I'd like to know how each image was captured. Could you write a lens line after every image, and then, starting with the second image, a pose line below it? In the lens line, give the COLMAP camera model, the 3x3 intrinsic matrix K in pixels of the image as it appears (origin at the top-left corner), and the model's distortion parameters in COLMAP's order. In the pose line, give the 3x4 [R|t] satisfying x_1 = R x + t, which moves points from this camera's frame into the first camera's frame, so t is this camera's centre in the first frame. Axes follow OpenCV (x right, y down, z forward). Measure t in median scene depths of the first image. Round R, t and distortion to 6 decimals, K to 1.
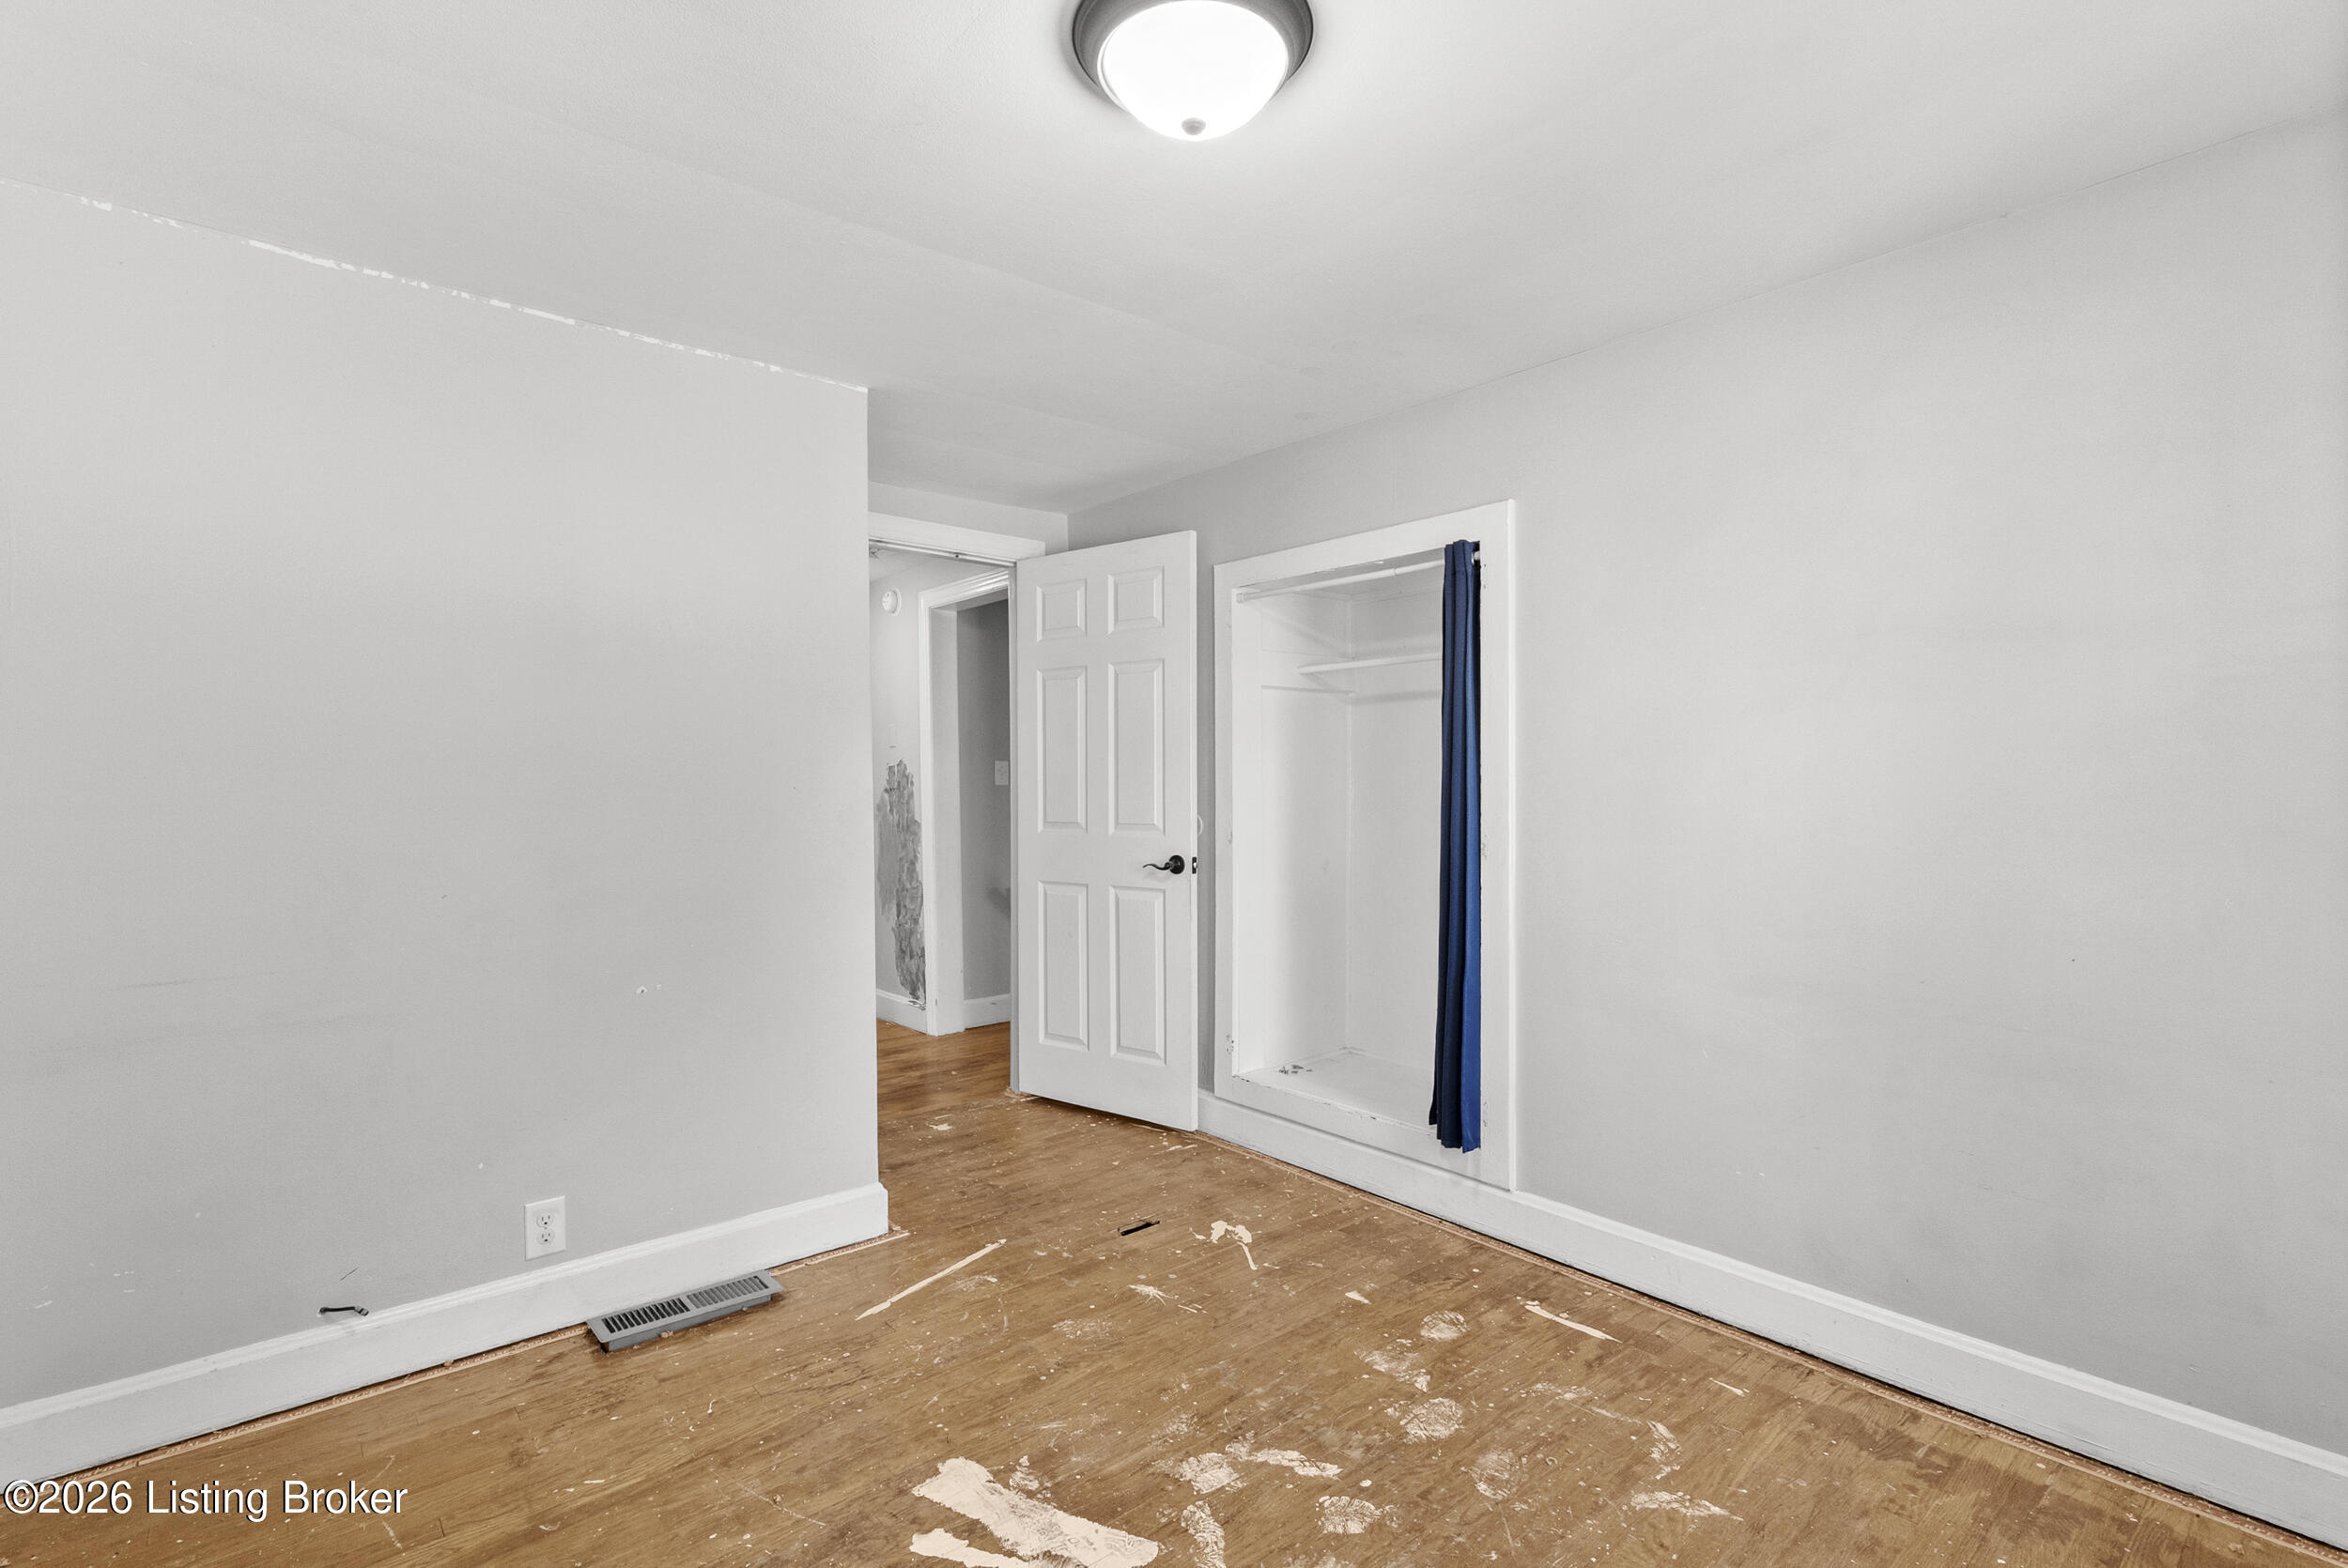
lens RADIAL K [[1082.7, 0, 1185.4], [0, 1082.7, 784.3], [0, 0, 1]] dist [0.000330, 0.000765]
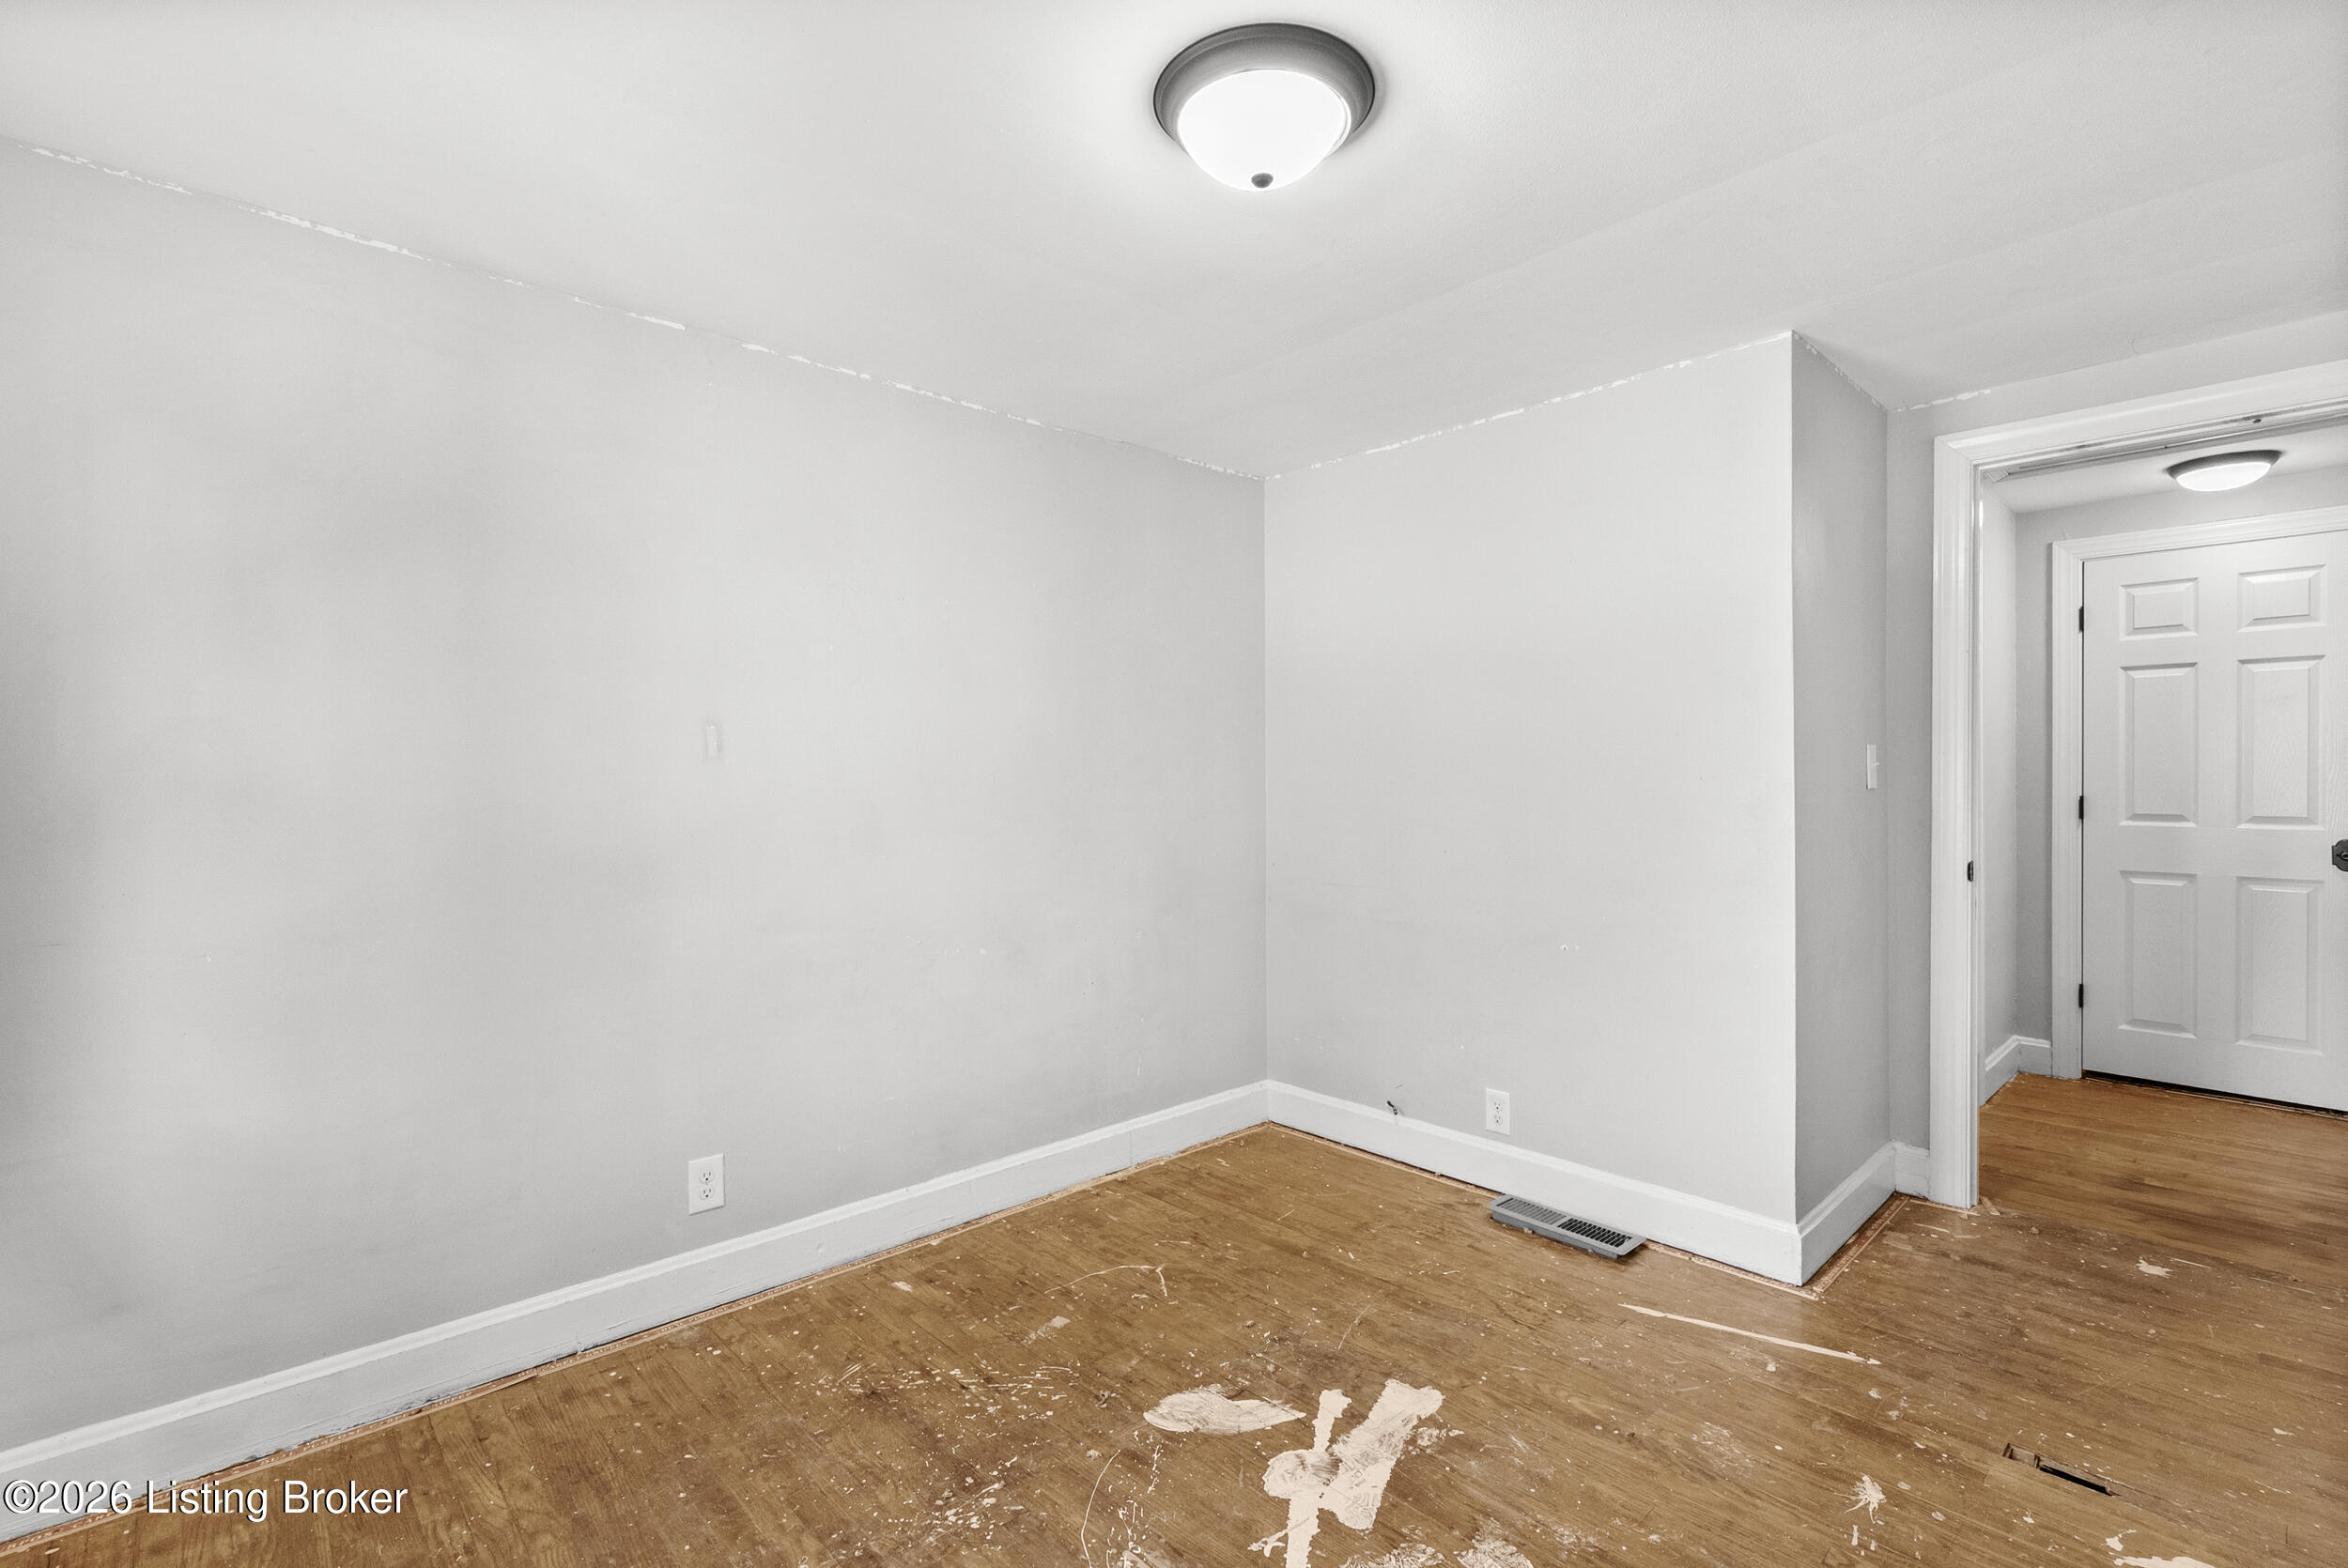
lens RADIAL K [[1082.7, 0, 1185.4], [0, 1082.7, 784.3], [0, 0, 1]] dist [0.000330, 0.000765]
pose [[0.043105, 0.018429, -0.998901, 0.700375], [0.005014, 0.999813, 0.018662, -0.016829], [0.999058, -0.005813, 0.043005, 0.561117]]
